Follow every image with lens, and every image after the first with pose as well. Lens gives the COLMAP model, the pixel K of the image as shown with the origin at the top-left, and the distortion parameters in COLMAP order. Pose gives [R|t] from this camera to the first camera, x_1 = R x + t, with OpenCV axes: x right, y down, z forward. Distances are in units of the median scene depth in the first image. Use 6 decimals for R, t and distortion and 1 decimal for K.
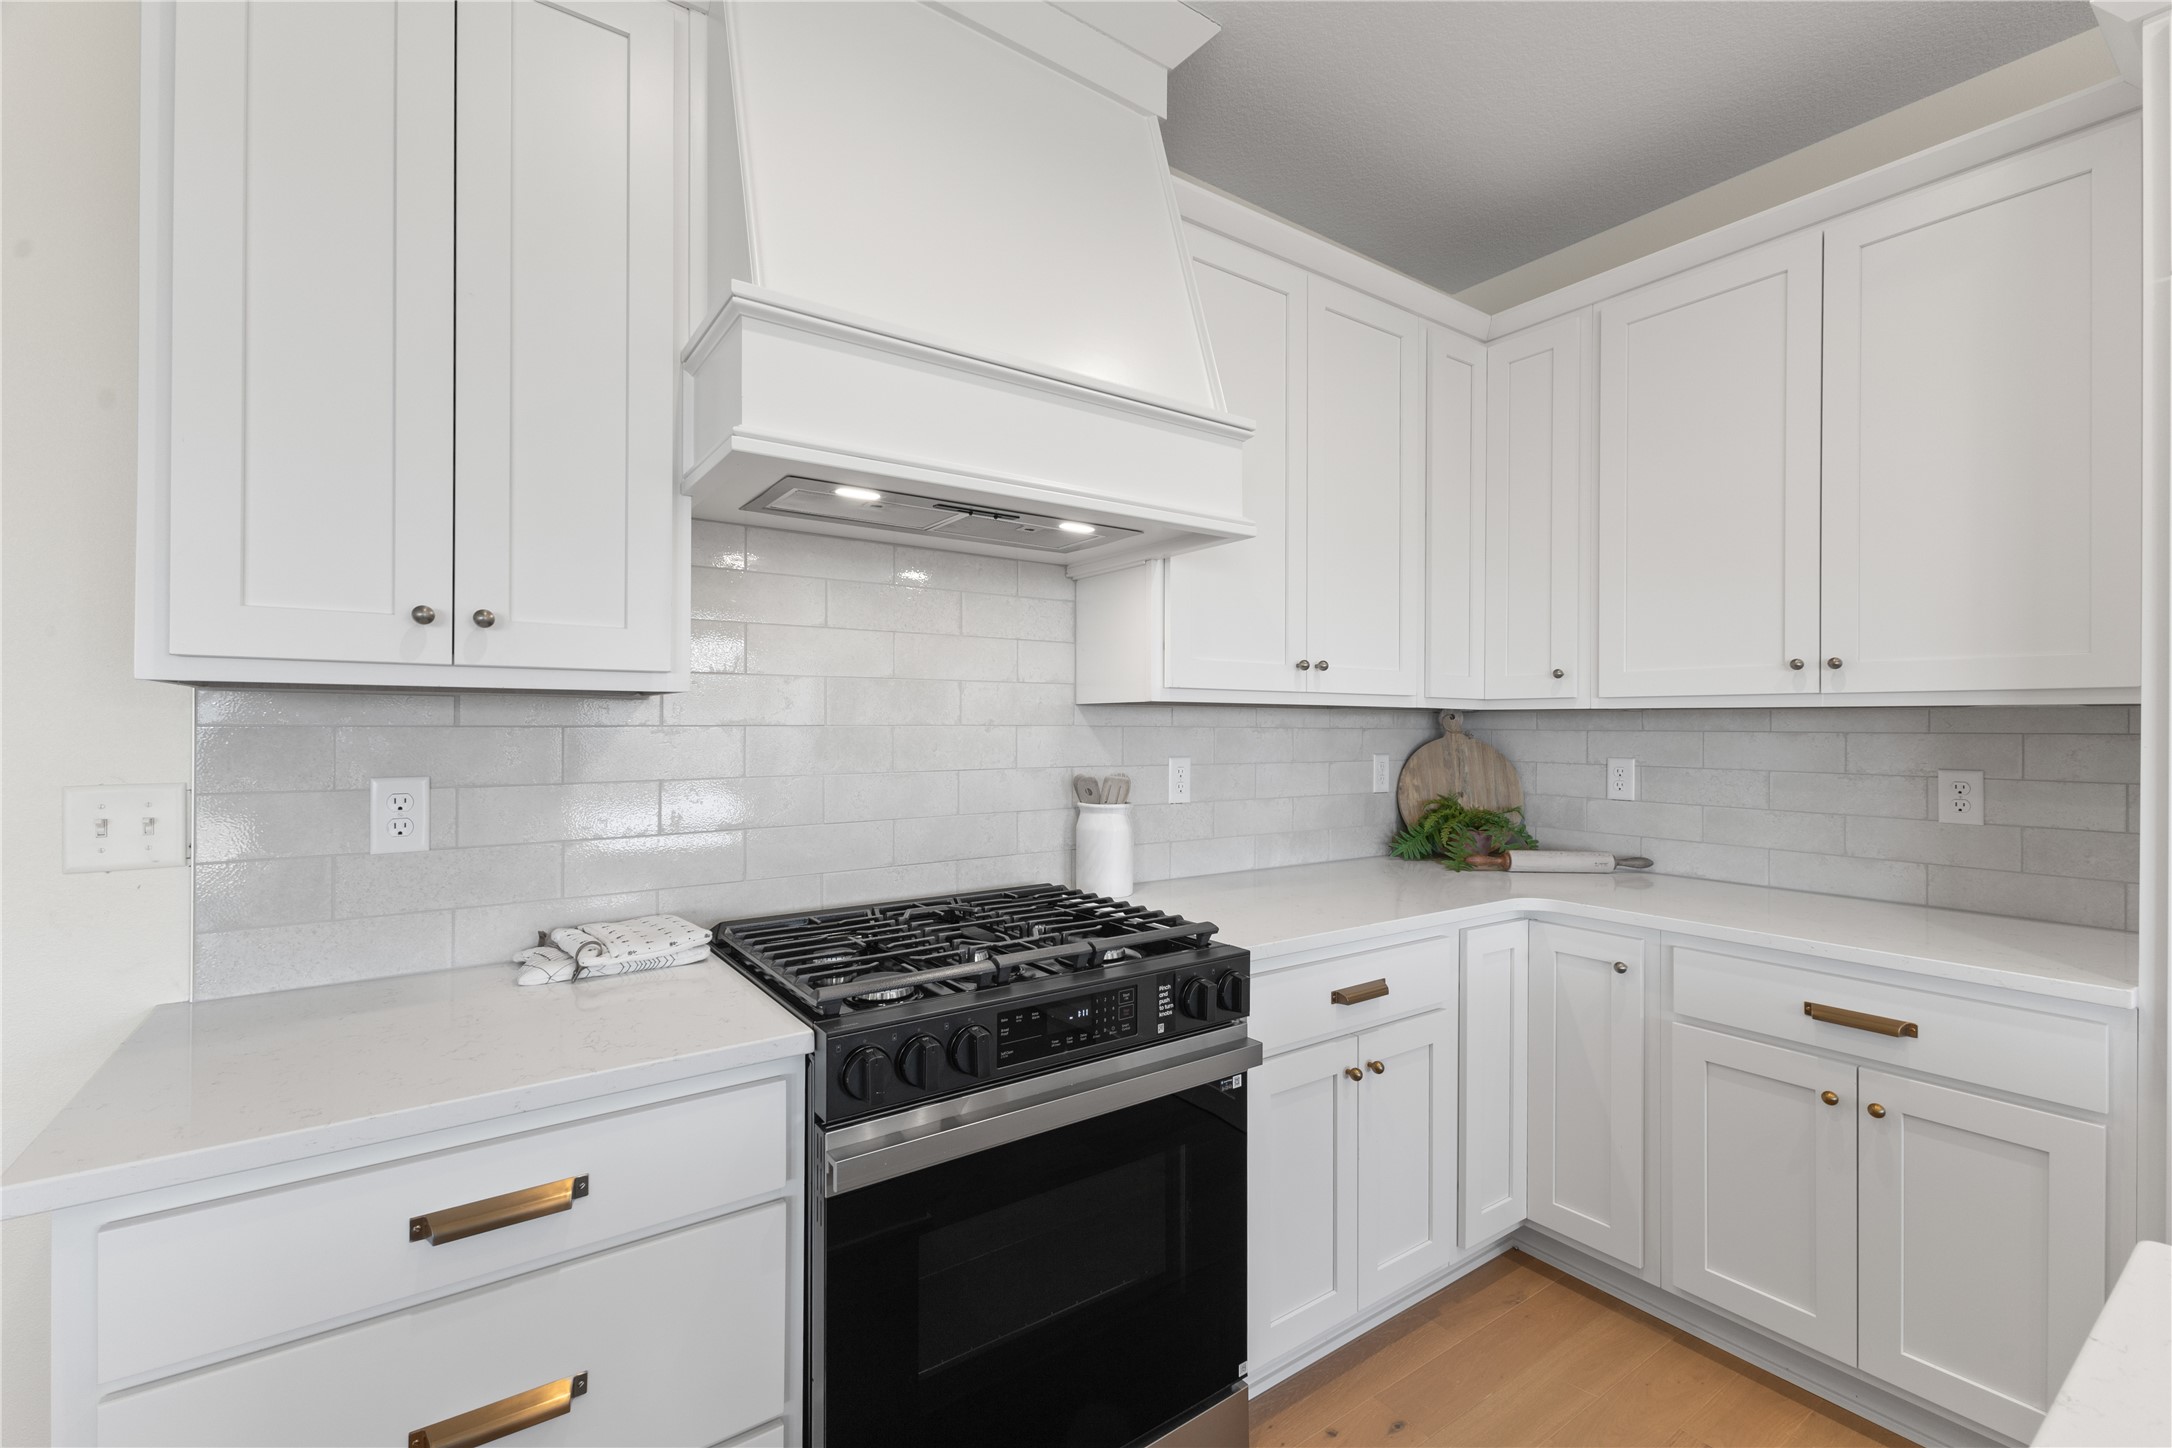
lens RADIAL K [[936.2, 0, 1088.4], [0, 936.2, 722.4], [0, 0, 1]] dist [0.010453, -0.000289]
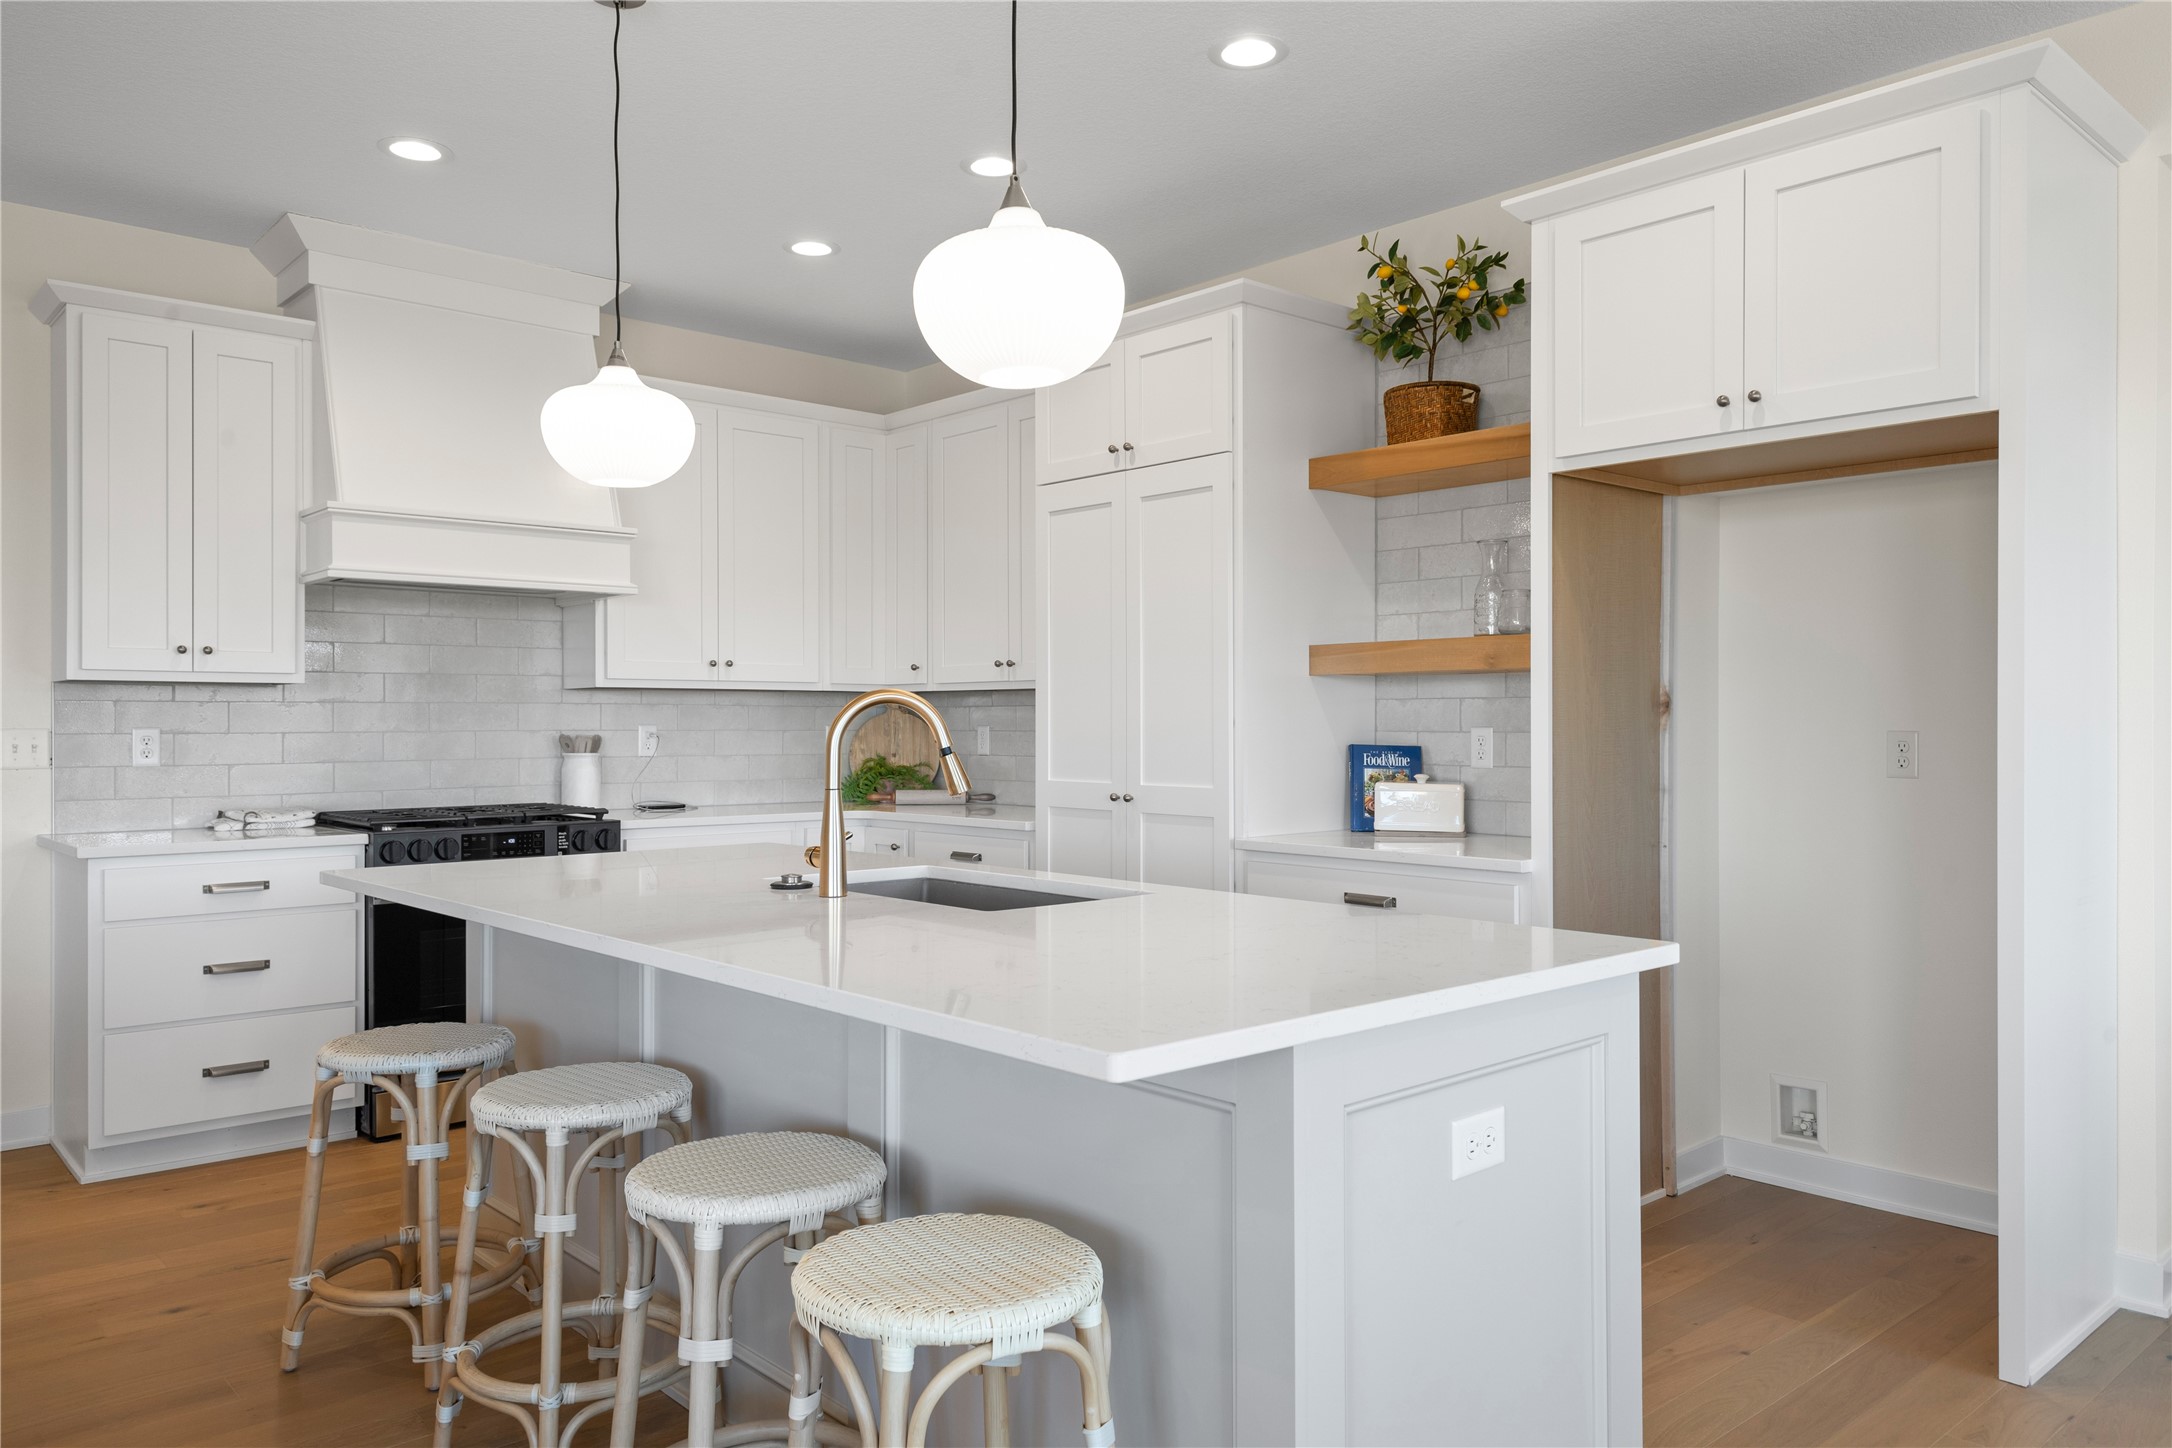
lens RADIAL K [[1501.6, 0, 1086.0], [0, 1501.6, 724.0], [0, 0, 1]] dist [0.021318, -0.003246]
pose [[0.993320, -0.005081, 0.115282, 0.710654], [0.004609, 0.999980, 0.004363, 0.040002], [-0.115302, -0.003803, 0.993323, -1.981337]]
